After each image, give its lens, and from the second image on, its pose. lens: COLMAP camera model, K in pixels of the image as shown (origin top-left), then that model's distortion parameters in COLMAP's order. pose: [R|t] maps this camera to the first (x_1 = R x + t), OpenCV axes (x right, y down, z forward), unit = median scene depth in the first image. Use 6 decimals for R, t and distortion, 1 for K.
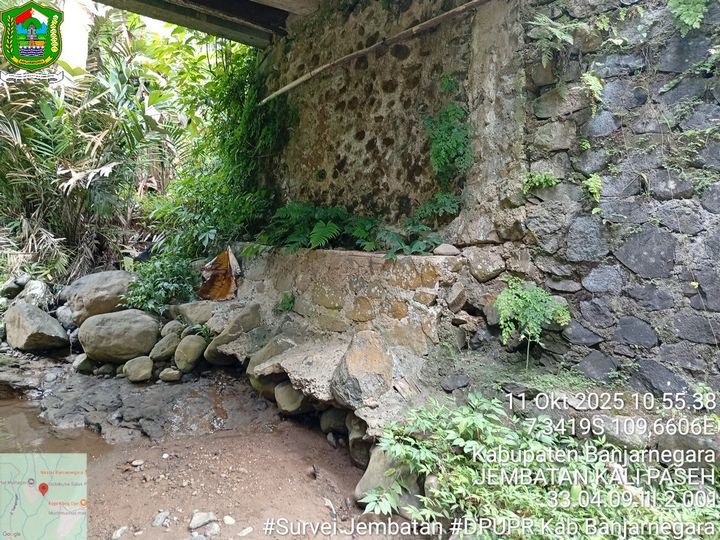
lens RADIAL K [[548.9, 0, 359.1], [0, 548.9, 276.5], [0, 0, 1]] dist [0.043553, -0.099394]
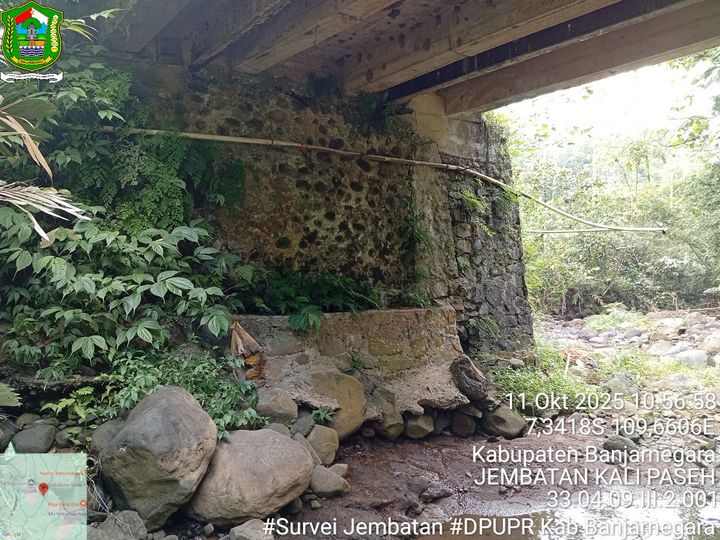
lens RADIAL K [[548.9, 0, 359.7], [0, 548.9, 267.3], [0, 0, 1]] dist [0.043553, -0.099394]
pose [[0.018757, -0.023057, 0.999558, -1.293681], [0.068146, 0.997439, 0.021729, -0.174904], [-0.997499, 0.067709, 0.020280, 0.974108]]
